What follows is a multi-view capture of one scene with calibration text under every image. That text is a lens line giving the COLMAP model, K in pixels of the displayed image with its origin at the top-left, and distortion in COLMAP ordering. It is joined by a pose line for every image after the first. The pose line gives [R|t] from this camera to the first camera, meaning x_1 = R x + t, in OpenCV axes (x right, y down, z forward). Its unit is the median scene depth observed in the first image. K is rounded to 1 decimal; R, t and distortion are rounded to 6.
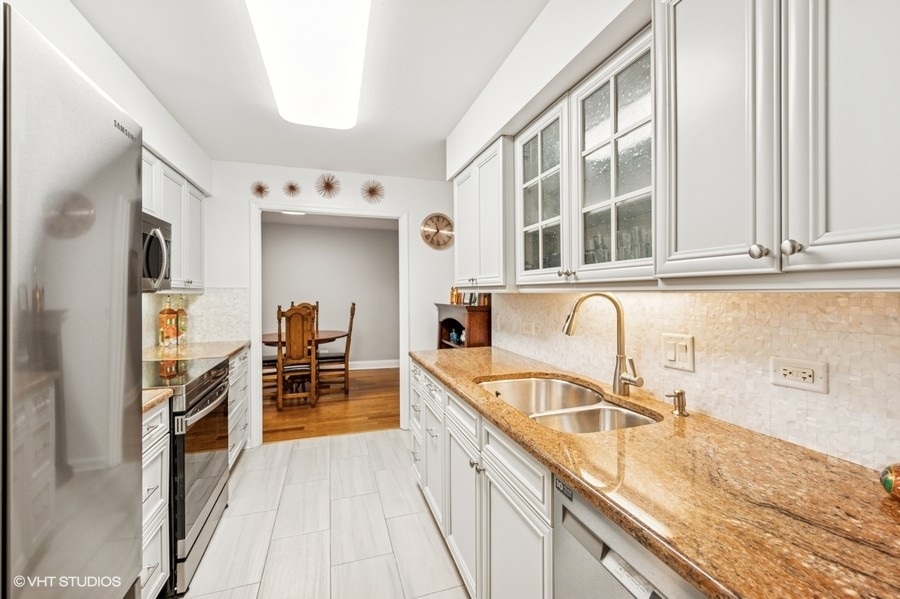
lens RADIAL K [[364.5, 0, 444.1], [0, 364.5, 291.4], [0, 0, 1]] dist [-0.001231, -0.000367]
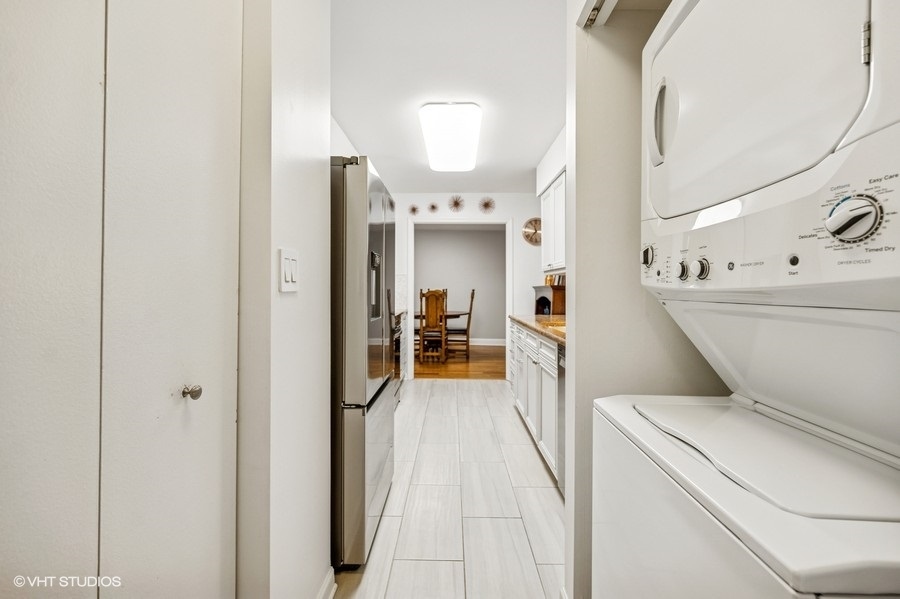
lens RADIAL K [[364.5, 0, 454.0], [0, 364.5, 290.5], [0, 0, 1]] dist [-0.001231, -0.000367]
pose [[0.955386, 0.007620, -0.295262, 0.090452], [-0.006028, 0.999962, 0.006303, 0.040704], [0.295299, -0.004242, 0.955396, -0.339069]]
